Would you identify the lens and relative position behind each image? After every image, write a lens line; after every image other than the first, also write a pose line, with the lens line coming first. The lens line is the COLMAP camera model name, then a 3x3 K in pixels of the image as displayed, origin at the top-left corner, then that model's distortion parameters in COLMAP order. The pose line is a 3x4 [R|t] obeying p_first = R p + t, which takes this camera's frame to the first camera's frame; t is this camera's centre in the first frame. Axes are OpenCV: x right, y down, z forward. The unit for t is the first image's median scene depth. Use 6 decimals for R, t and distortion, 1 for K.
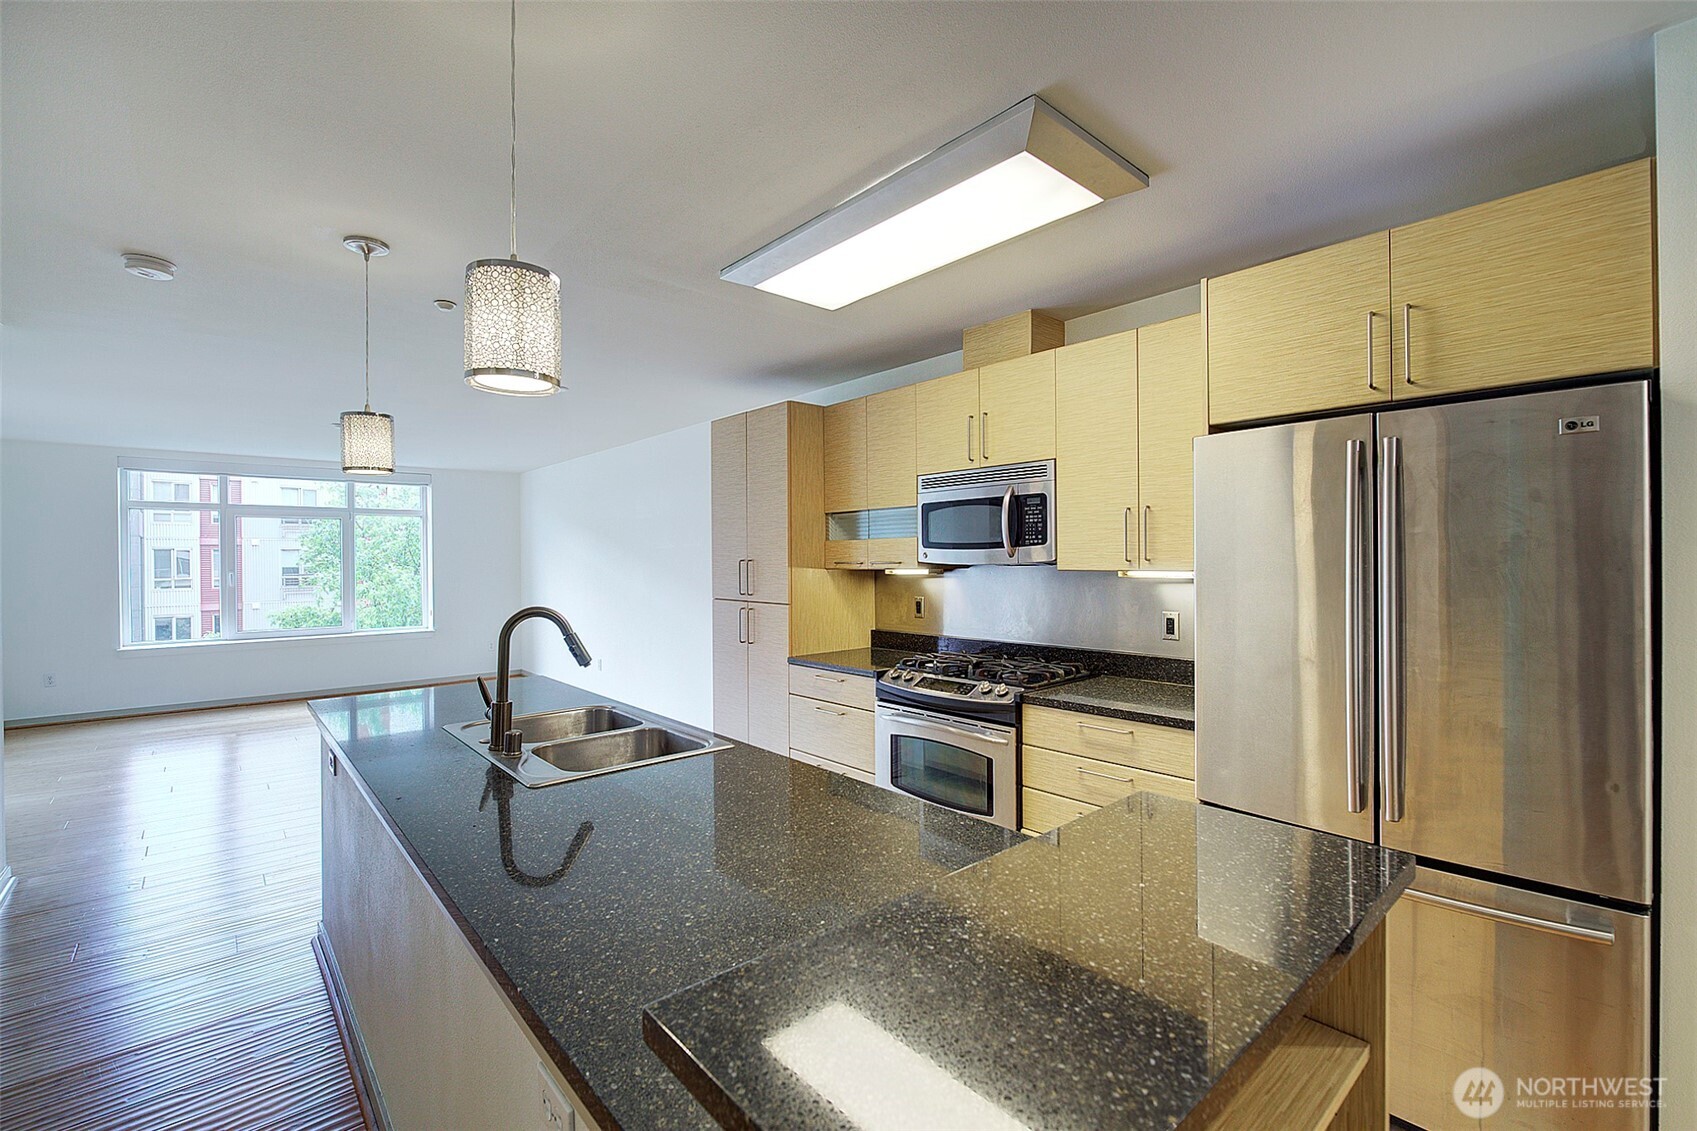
lens RADIAL K [[735.4, 0, 837.4], [0, 735.4, 564.1], [0, 0, 1]] dist [-0.009238, 0.000243]
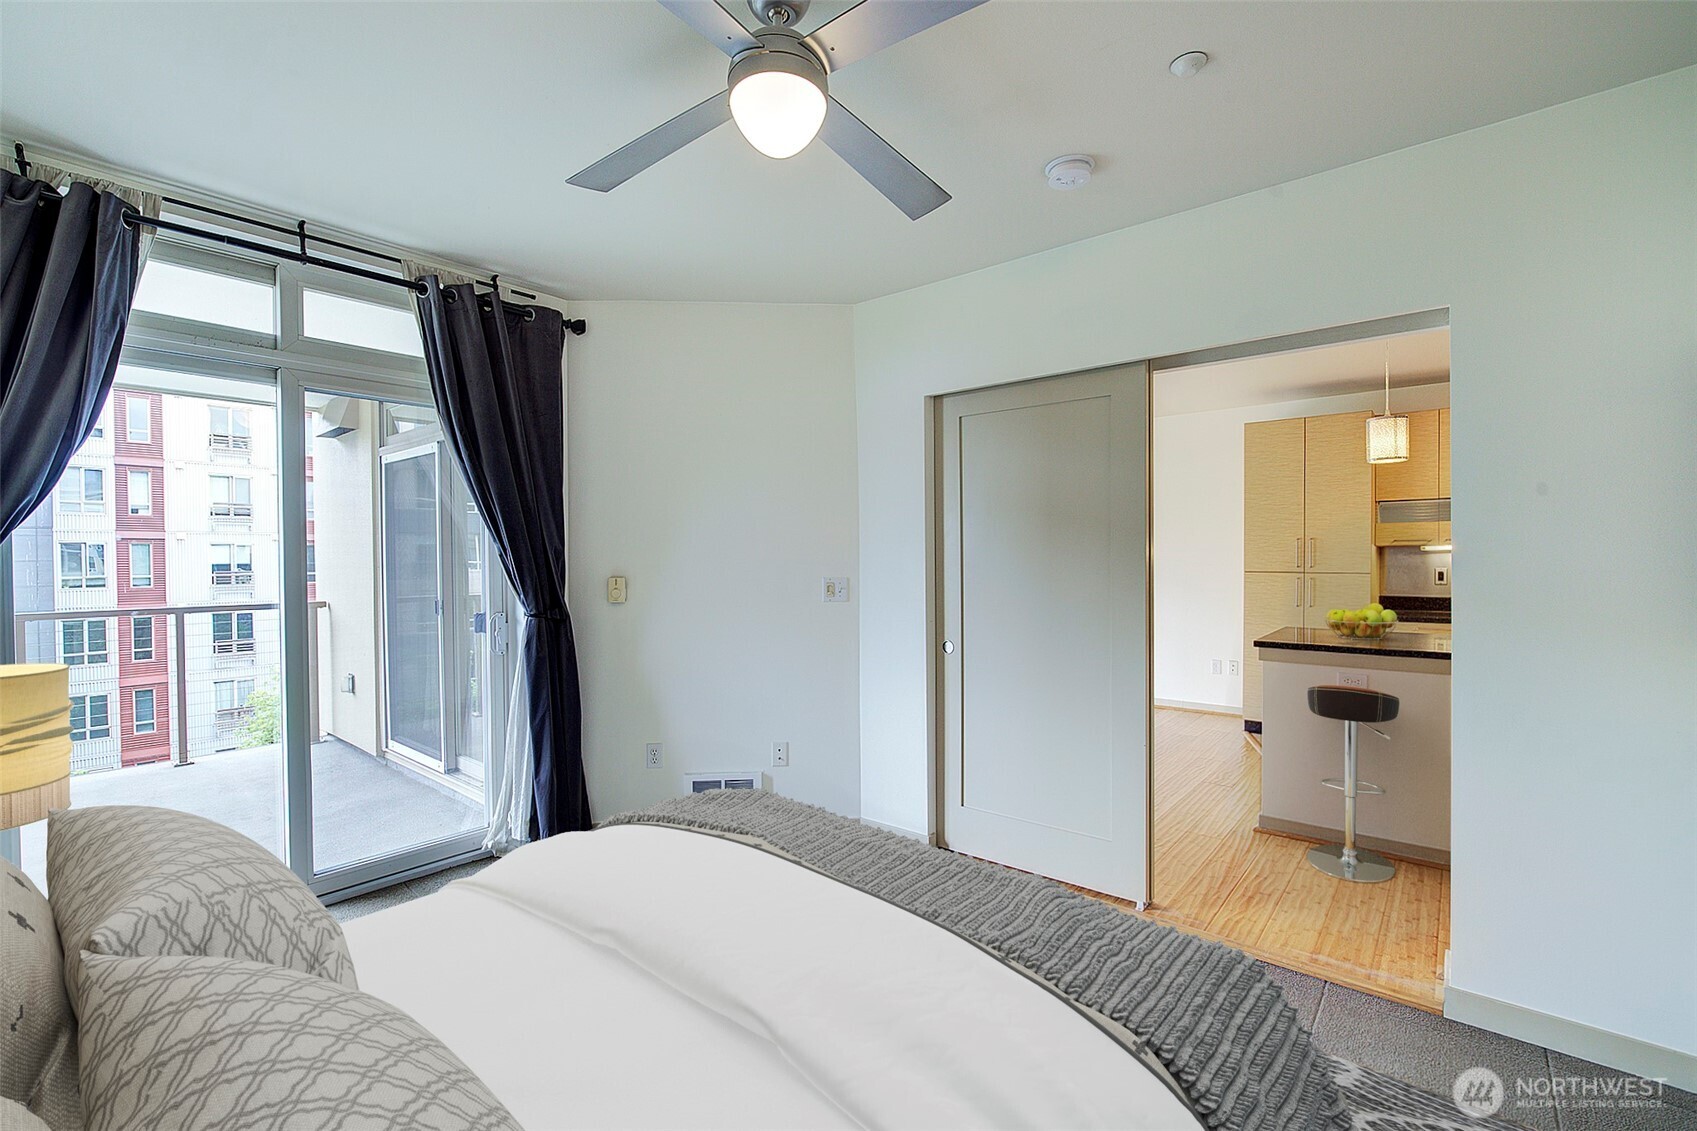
lens RADIAL K [[735.4, 0, 863.9], [0, 735.4, 562.4], [0, 0, 1]] dist [-0.009238, 0.000243]
pose [[0.988452, -0.006965, 0.151372, -1.057624], [0.005725, 0.999946, 0.008627, 0.032351], [-0.151424, -0.007661, 0.988439, -0.413386]]
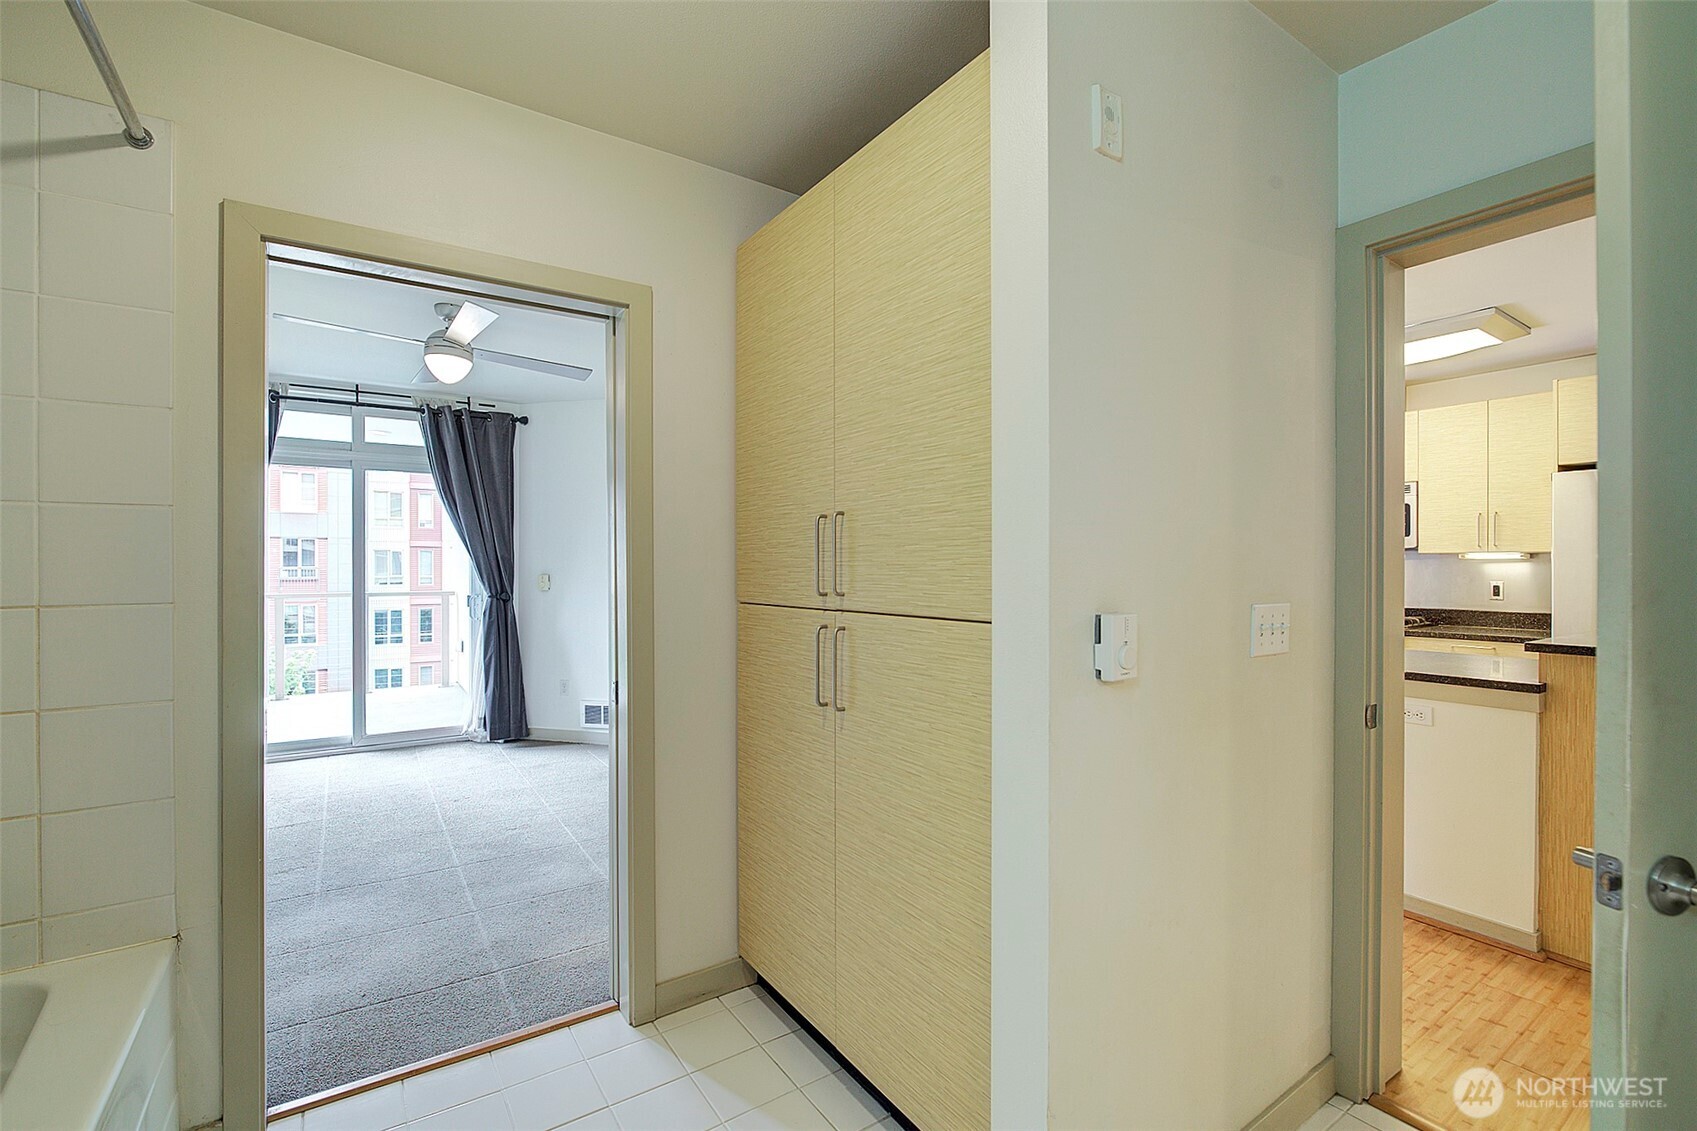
lens RADIAL K [[735.4, 0, 847.3], [0, 735.4, 561.0], [0, 0, 1]] dist [-0.009238, 0.000243]
pose [[0.992847, 0.001692, -0.119380, -0.703057], [-0.002291, 0.999985, -0.004880, 0.034227], [0.119370, 0.005119, 0.992837, -0.664958]]
